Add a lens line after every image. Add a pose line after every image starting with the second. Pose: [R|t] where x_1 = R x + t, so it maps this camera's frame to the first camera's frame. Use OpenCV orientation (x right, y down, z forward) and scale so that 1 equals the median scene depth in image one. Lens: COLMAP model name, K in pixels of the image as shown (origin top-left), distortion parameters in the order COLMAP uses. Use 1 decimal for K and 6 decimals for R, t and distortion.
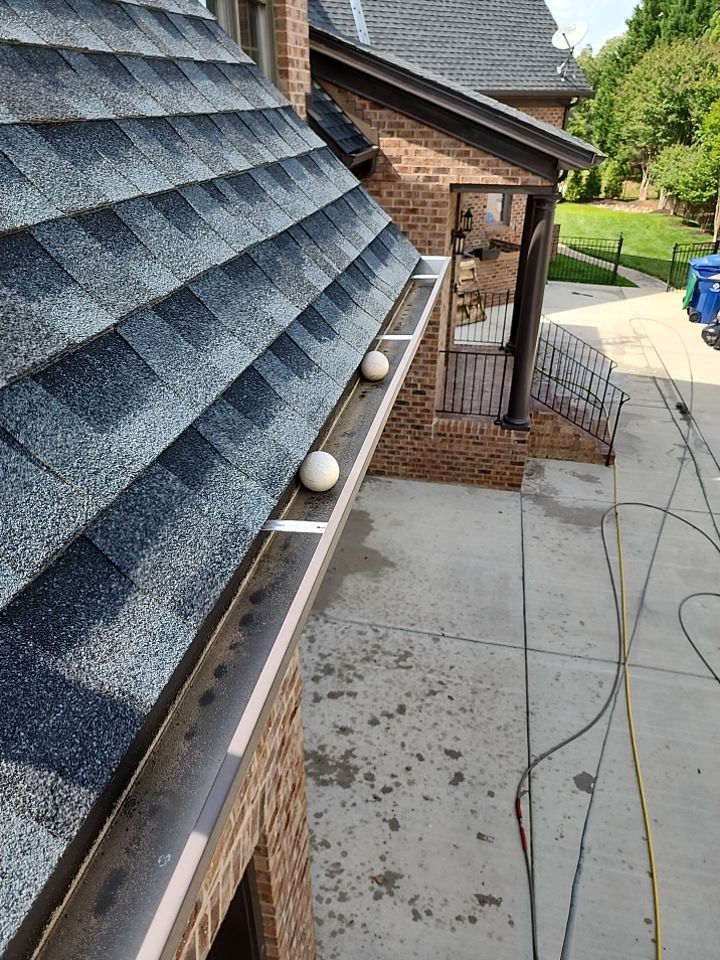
lens RADIAL K [[638.9, 0, 360.0], [0, 638.9, 480.0], [0, 0, 1]] dist [0.053477, -0.040829]
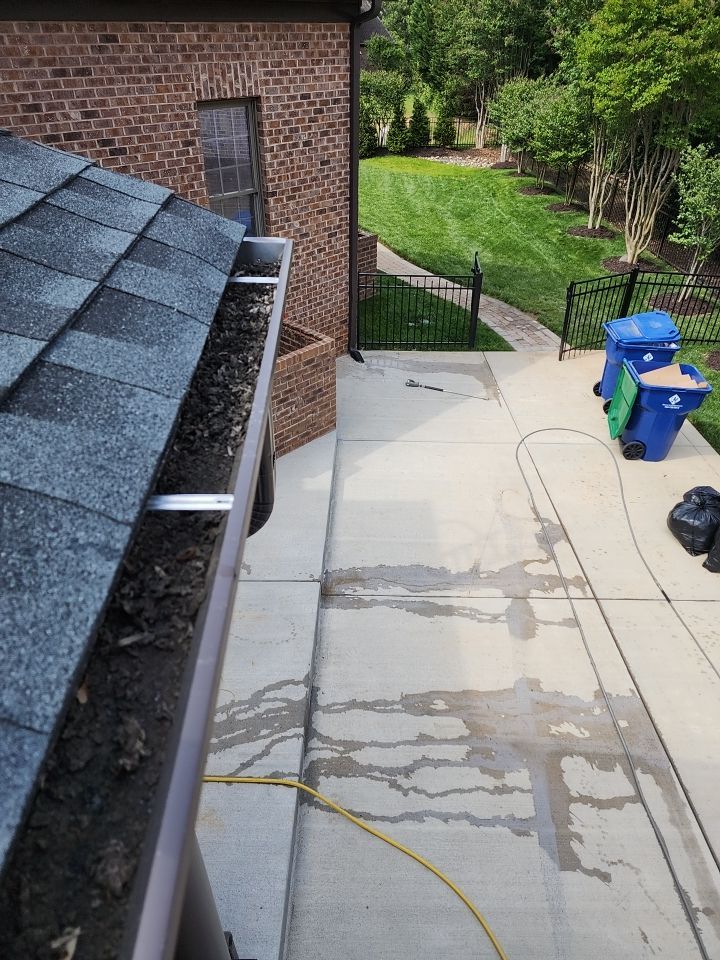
lens RADIAL K [[639.4, 0, 355.5], [0, 639.4, 479.8], [0, 0, 1]] dist [0.062022, -0.046461]
pose [[0.972898, -0.129264, 0.191727, 0.460372], [0.111682, 0.988712, 0.099880, -0.720053], [-0.202474, -0.075761, 0.976353, 1.259153]]
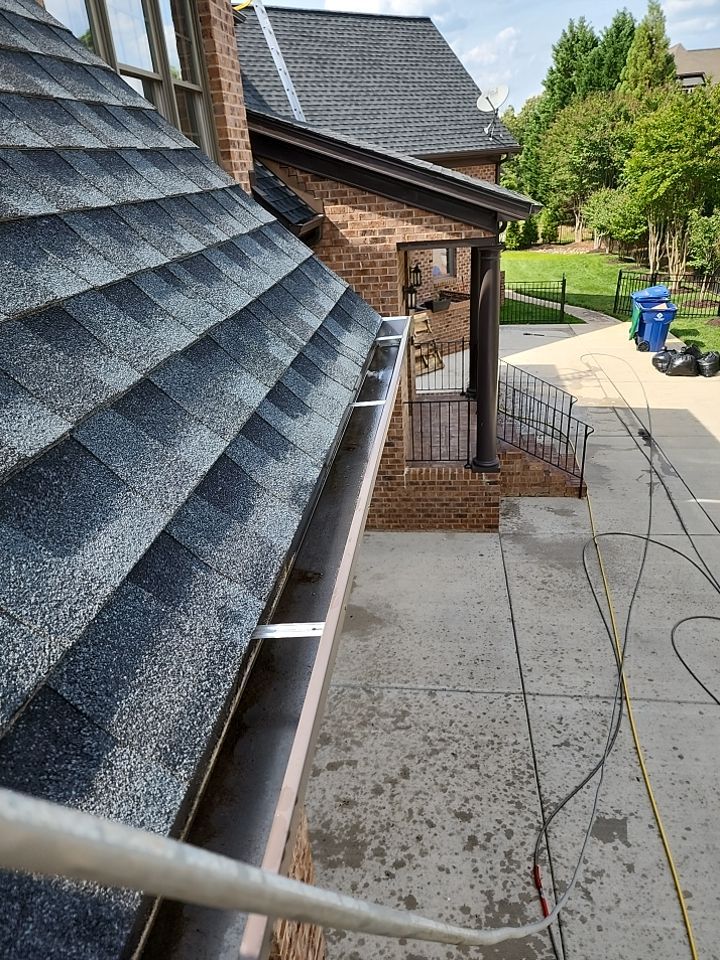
lens RADIAL K [[639.4, 0, 355.5], [0, 639.4, 479.8], [0, 0, 1]] dist [0.062022, -0.046461]
pose [[0.994327, -0.099381, 0.037917, -0.001676], [0.102242, 0.991292, -0.082990, -0.004217], [-0.029339, 0.086396, 0.995829, 0.006525]]
